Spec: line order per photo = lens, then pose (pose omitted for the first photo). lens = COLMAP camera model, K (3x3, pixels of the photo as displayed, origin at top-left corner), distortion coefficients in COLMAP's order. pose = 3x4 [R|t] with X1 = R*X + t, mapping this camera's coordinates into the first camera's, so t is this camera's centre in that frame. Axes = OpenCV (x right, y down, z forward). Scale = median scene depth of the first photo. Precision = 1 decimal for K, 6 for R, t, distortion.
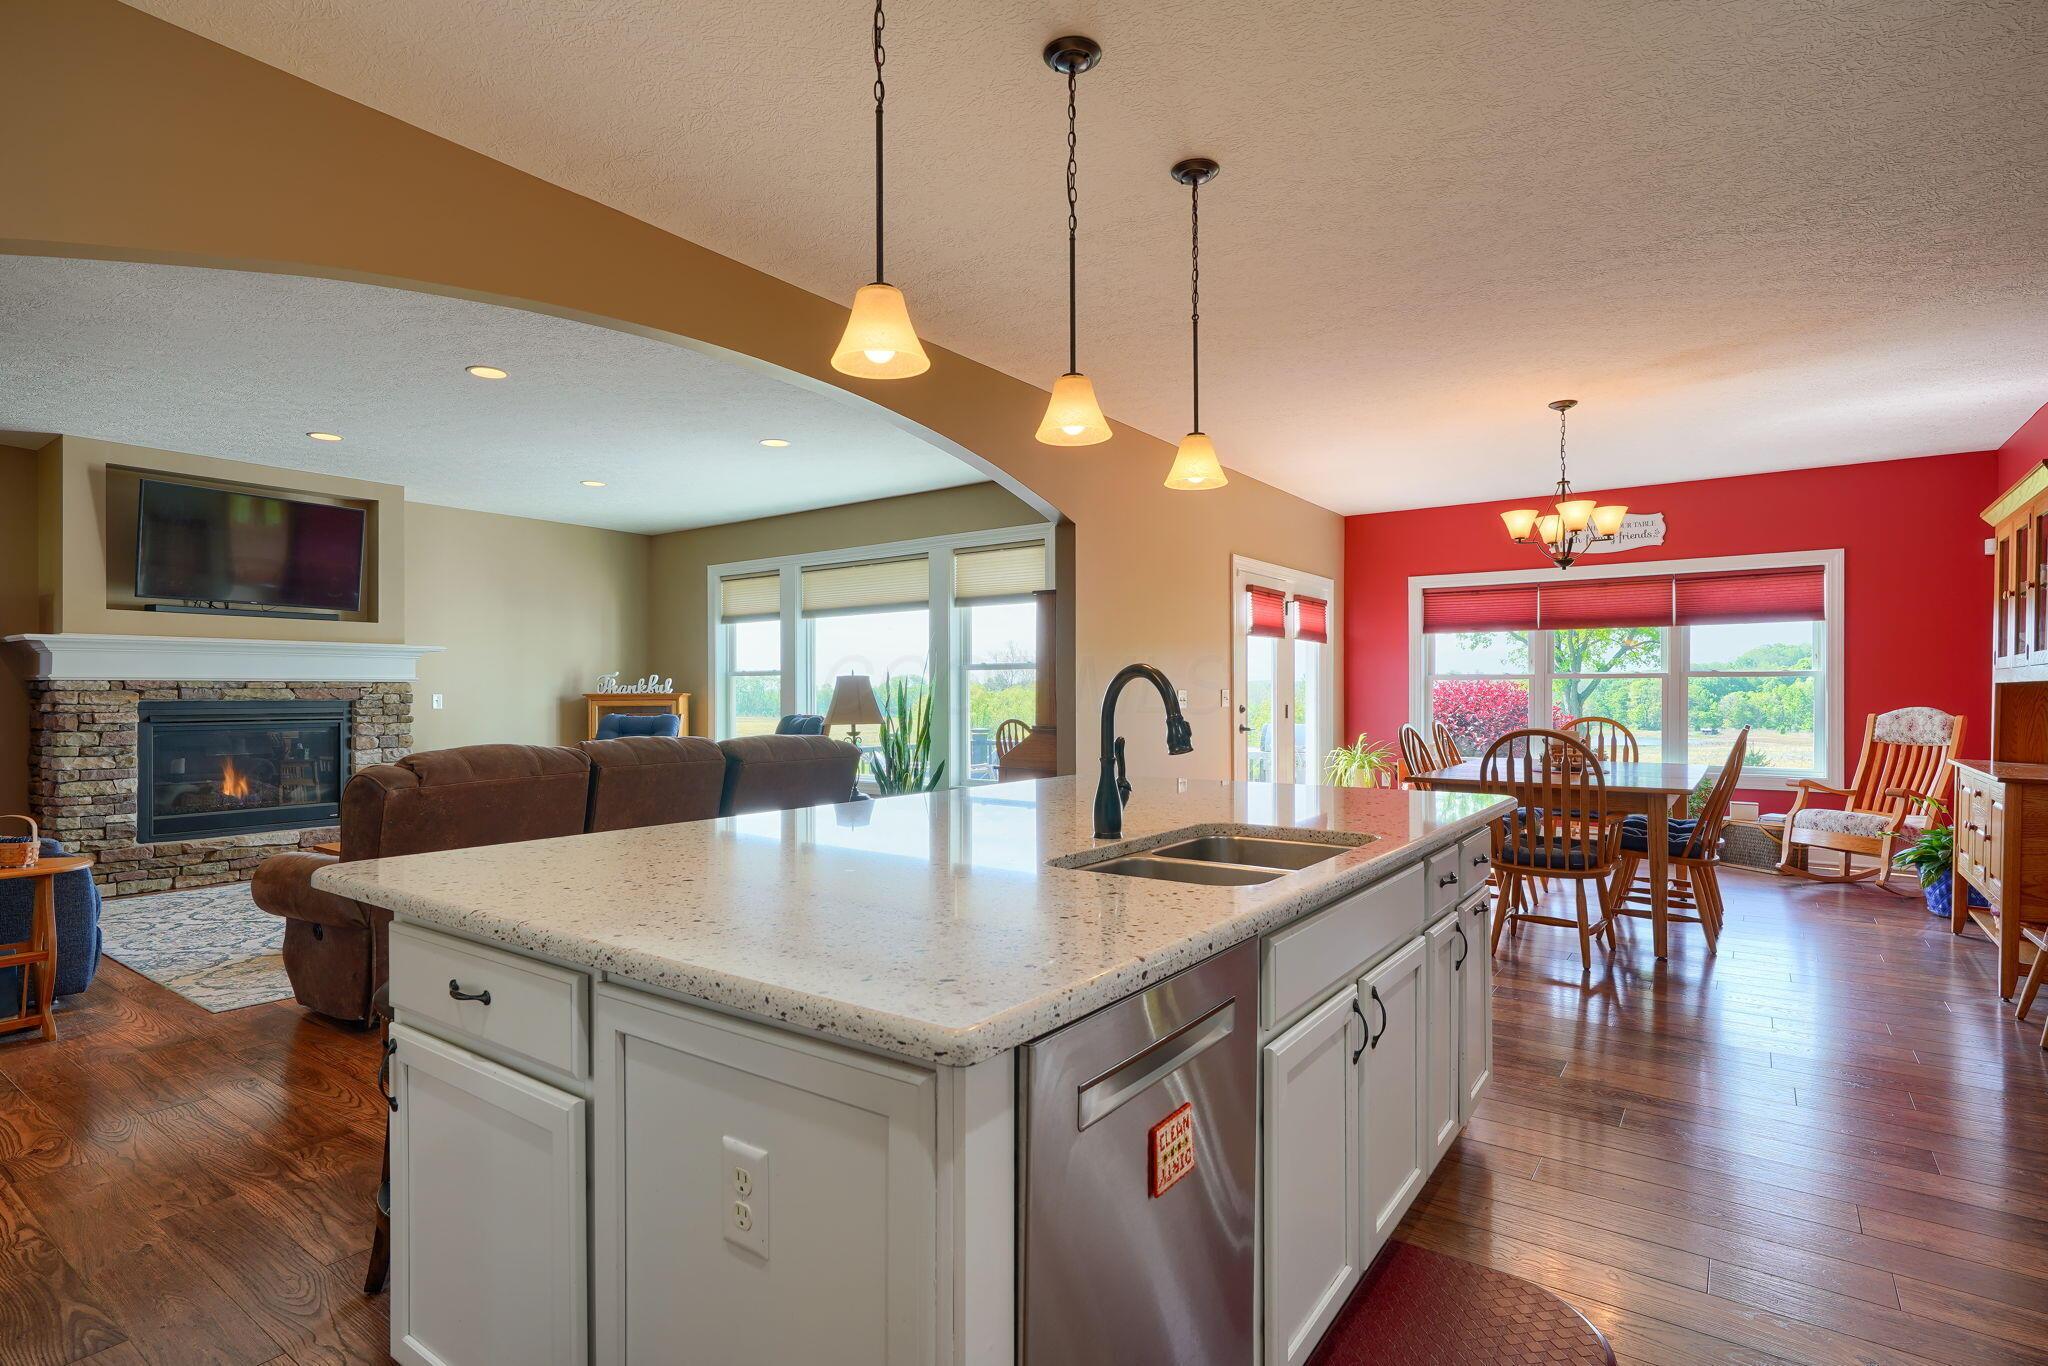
lens RADIAL K [[1009.8, 0, 1021.1], [0, 1009.8, 693.0], [0, 0, 1]] dist [-0.001621, -0.000023]
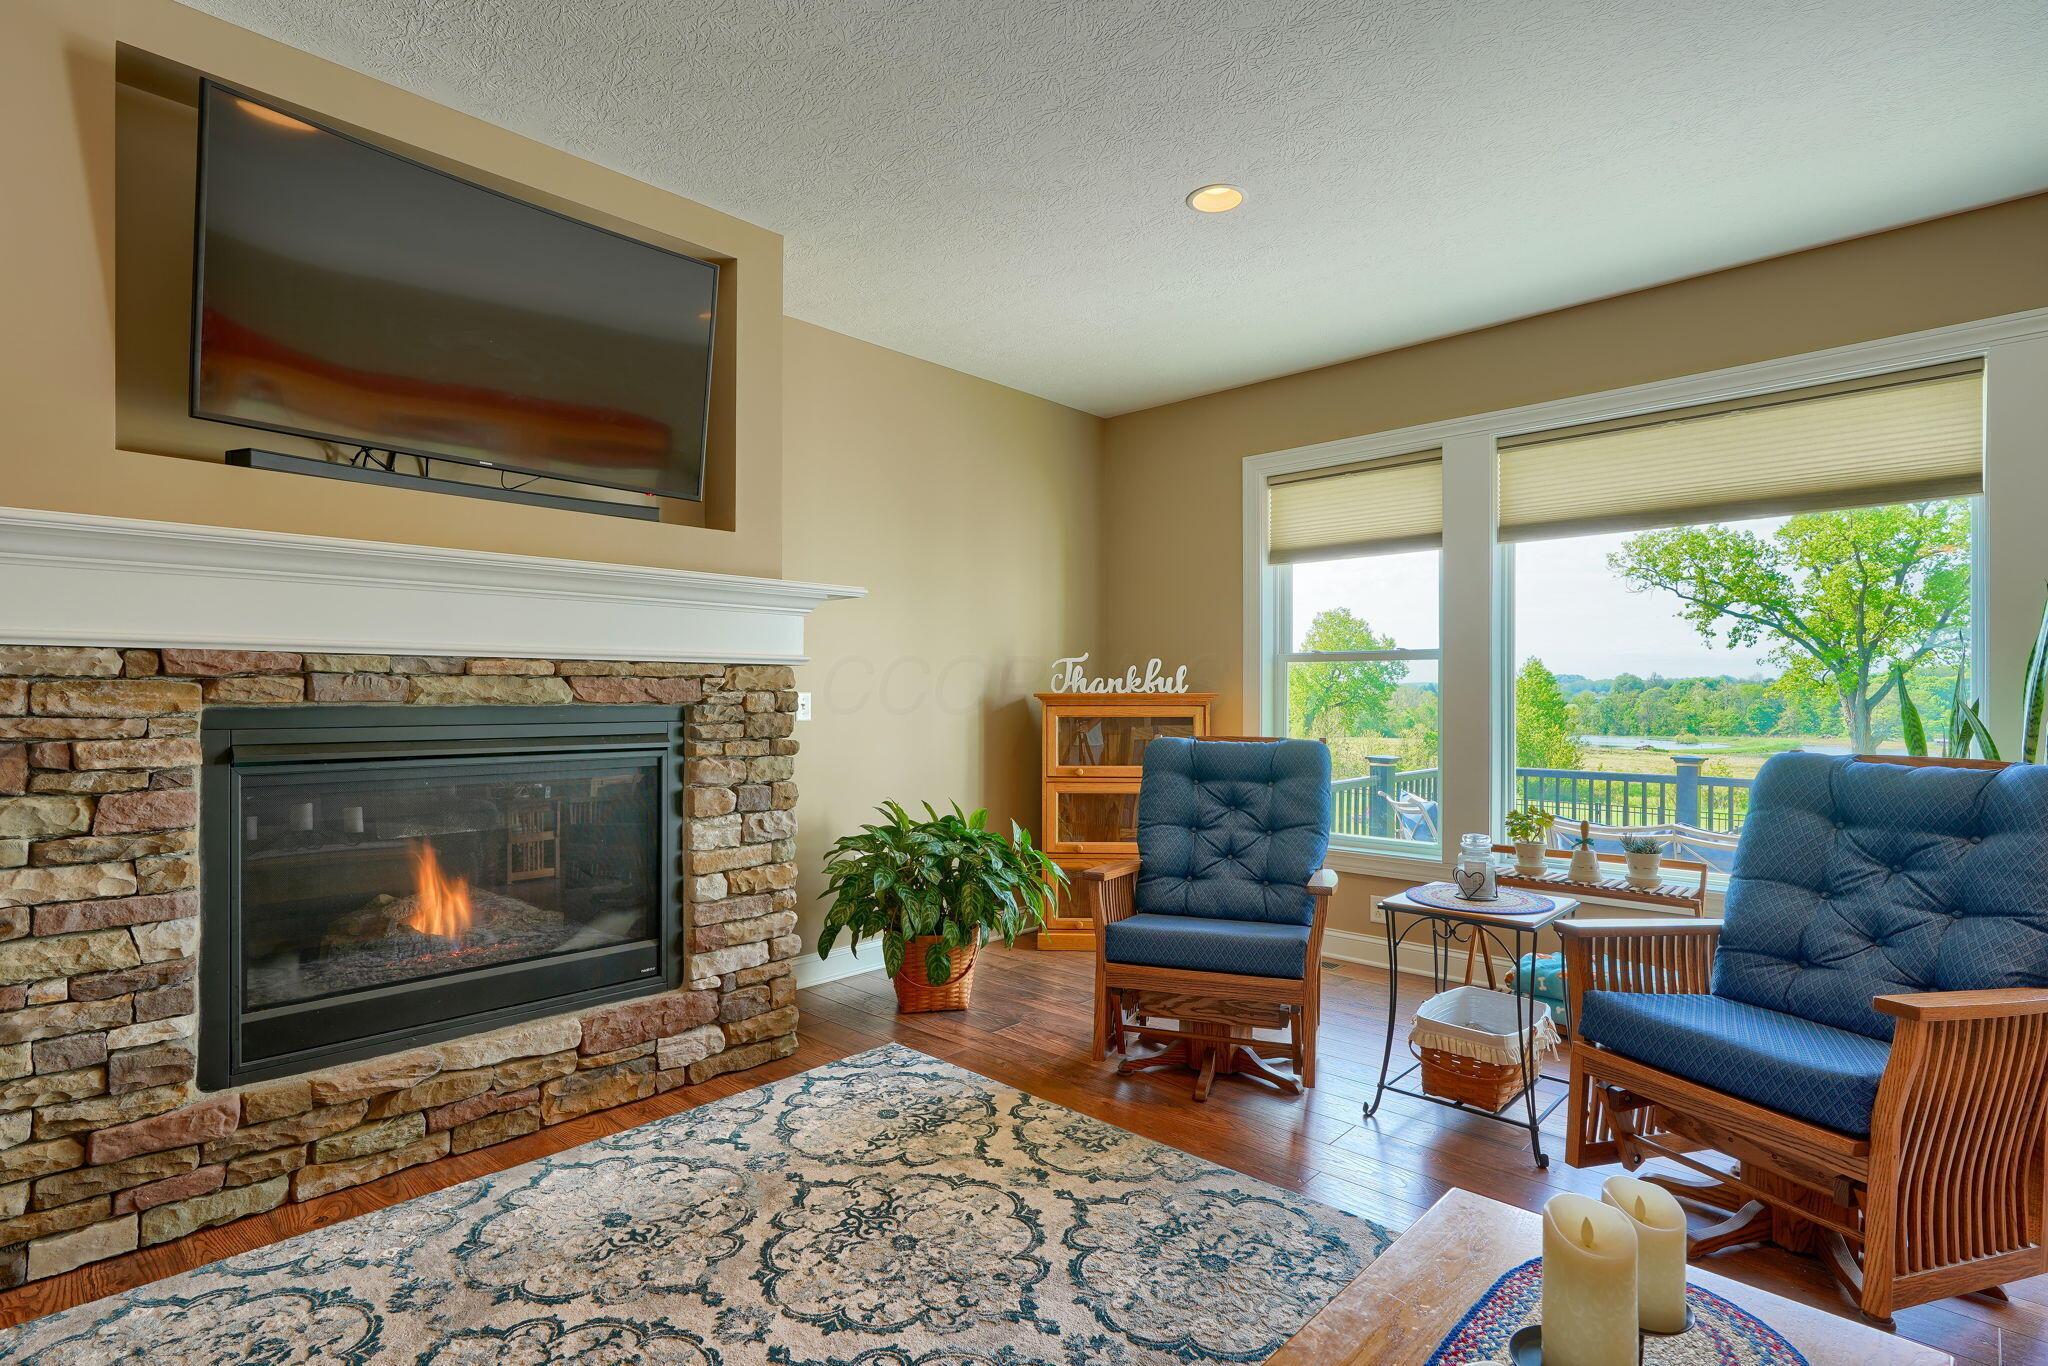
lens RADIAL K [[988.7, 0, 1012.5], [0, 988.7, 694.6], [0, 0, 1]] dist [-0.003612, 0.000045]
pose [[0.989592, 0.003395, -0.143861, -0.496083], [-0.003646, 0.999992, -0.001476, 0.002885], [0.143855, 0.001985, 0.989597, 0.641204]]
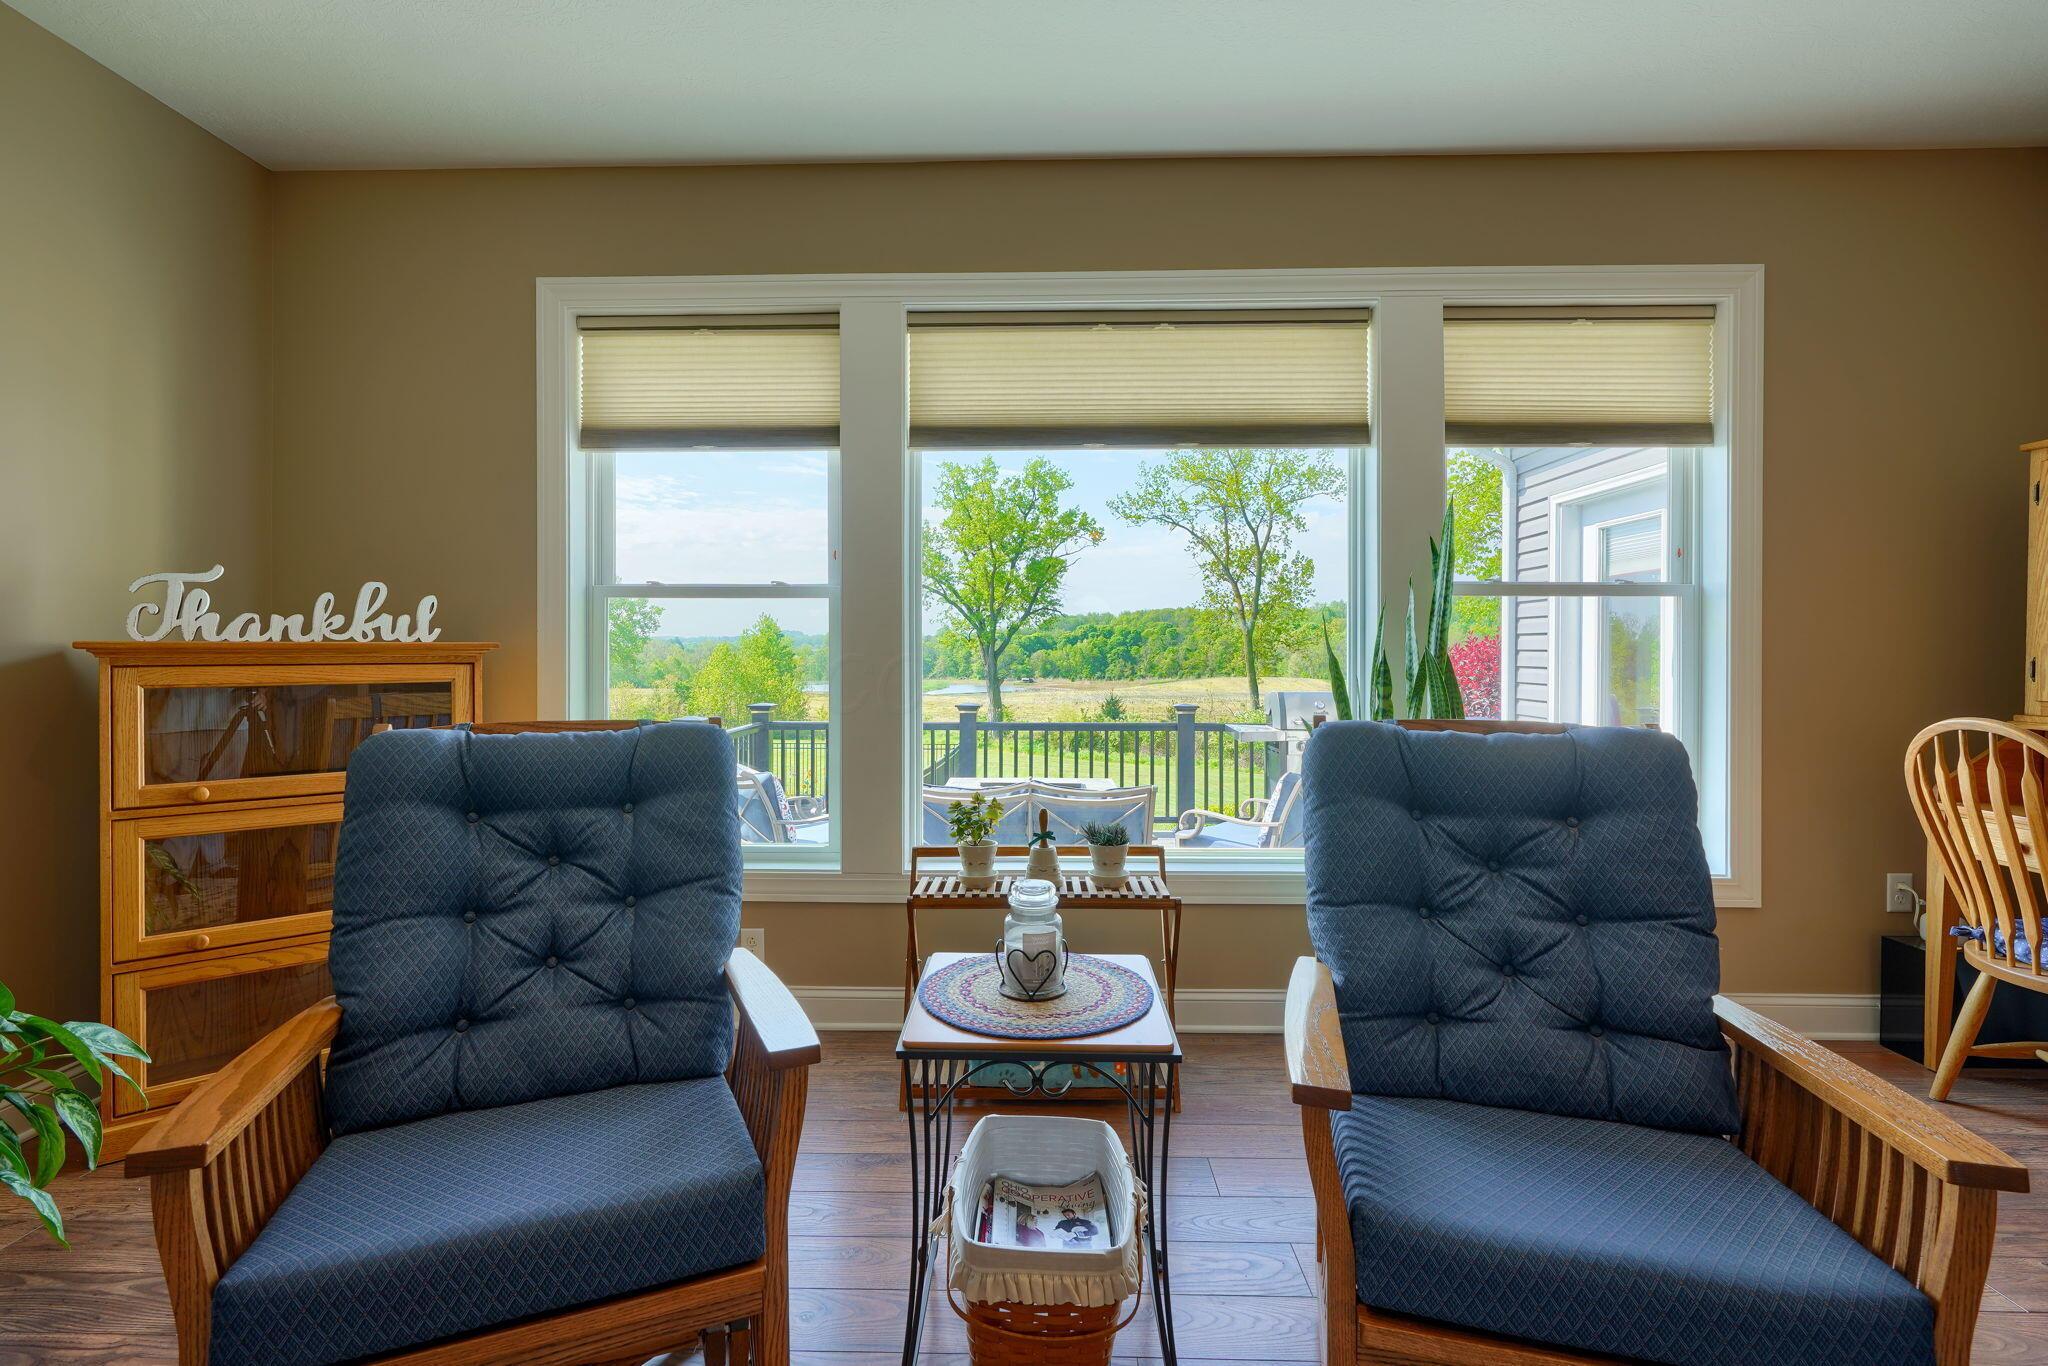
lens RADIAL K [[952.6, 0, 1025.9], [0, 952.6, 652.0], [0, 0, 1]] dist [0.000482, -0.000457]
pose [[0.825329, 0.001981, 0.564648, -0.497036], [-0.003506, 0.999993, 0.001616, 0.002861], [-0.564641, -0.003313, 0.825330, 0.883802]]
